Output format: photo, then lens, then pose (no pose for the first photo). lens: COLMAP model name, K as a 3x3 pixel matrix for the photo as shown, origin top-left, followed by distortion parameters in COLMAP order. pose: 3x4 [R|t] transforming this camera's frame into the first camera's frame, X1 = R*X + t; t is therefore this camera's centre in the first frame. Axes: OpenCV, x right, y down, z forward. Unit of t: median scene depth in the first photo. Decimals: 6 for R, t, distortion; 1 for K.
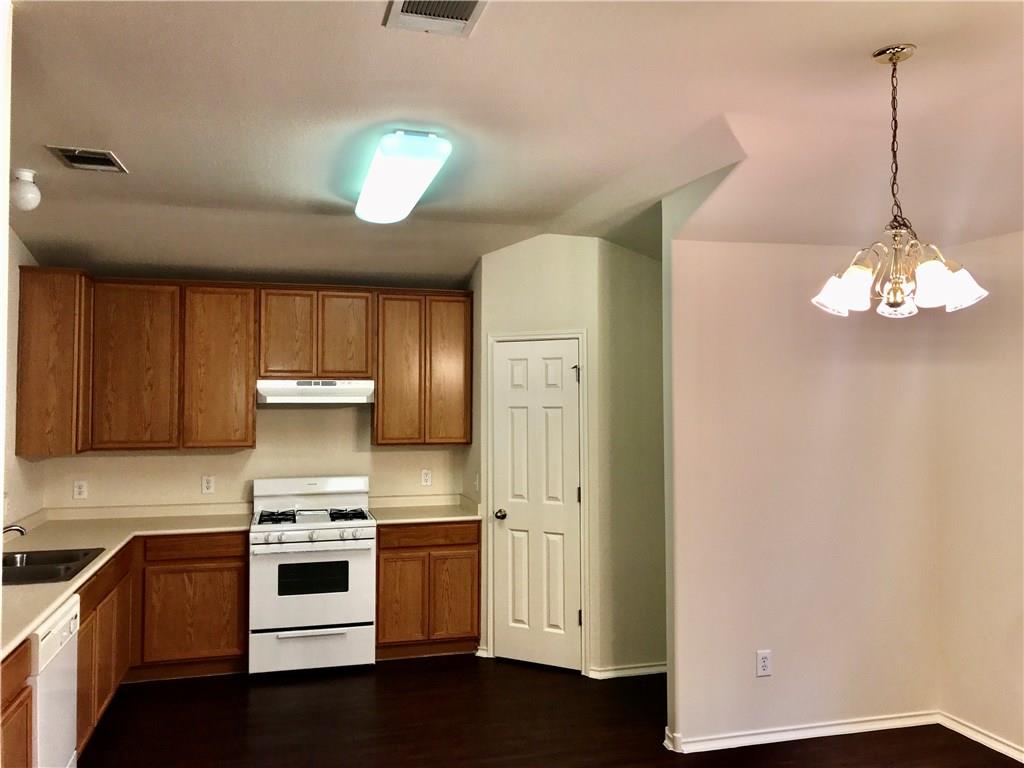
lens RADIAL K [[819.2, 0, 511.2], [0, 819.2, 371.5], [0, 0, 1]] dist [0.013785, -0.010162]
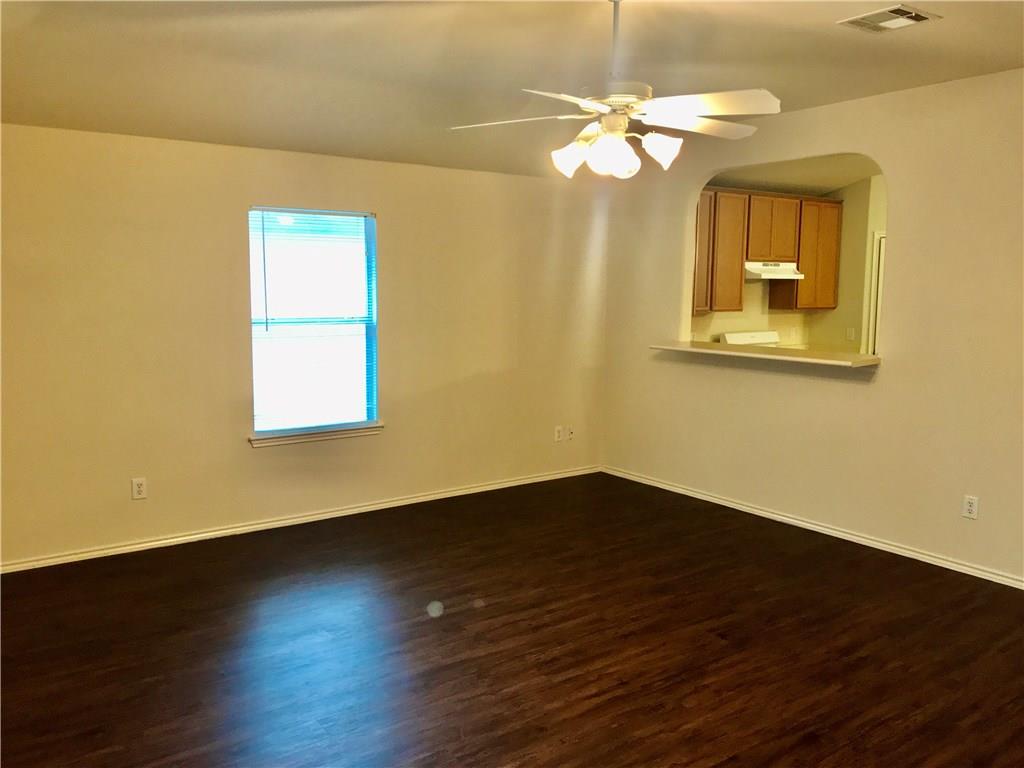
lens RADIAL K [[843.9, 0, 509.5], [0, 843.9, 363.3], [0, 0, 1]] dist [0.028654, 0.000248]
pose [[0.942623, -0.022604, 0.333094, -1.186584], [-0.025922, 0.989738, 0.140520, -0.010970], [-0.332852, -0.141092, 0.932364, -0.231763]]
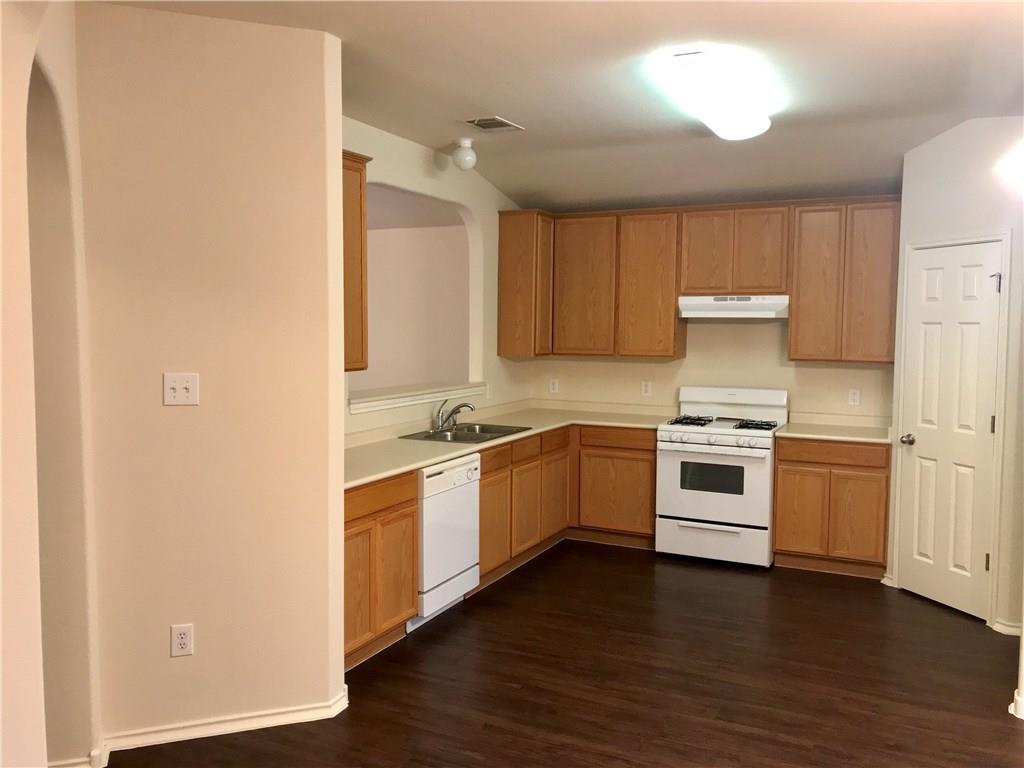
lens RADIAL K [[829.7, 0, 512.0], [0, 829.7, 384.0], [0, 0, 1]] dist [0.011449, 0.001599]
pose [[0.745055, 0.055788, -0.664666, 0.276086], [0.016585, 0.994639, 0.102074, 0.009781], [0.666797, -0.087075, 0.740135, 0.014752]]
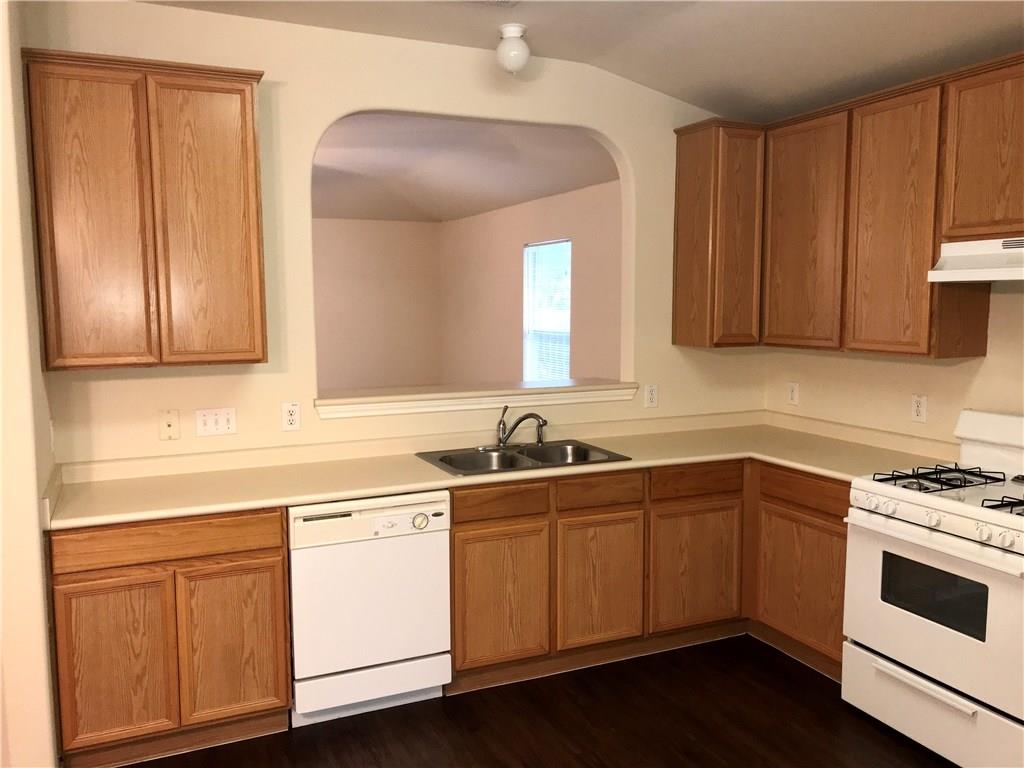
lens RADIAL K [[838.0, 0, 511.0], [0, 838.0, 381.9], [0, 0, 1]] dist [0.007964, 0.002299]
pose [[0.140616, 0.098061, -0.985196, 0.258633], [0.042464, 0.993570, 0.104955, 0.033346], [0.989153, -0.056593, 0.135548, 0.615066]]
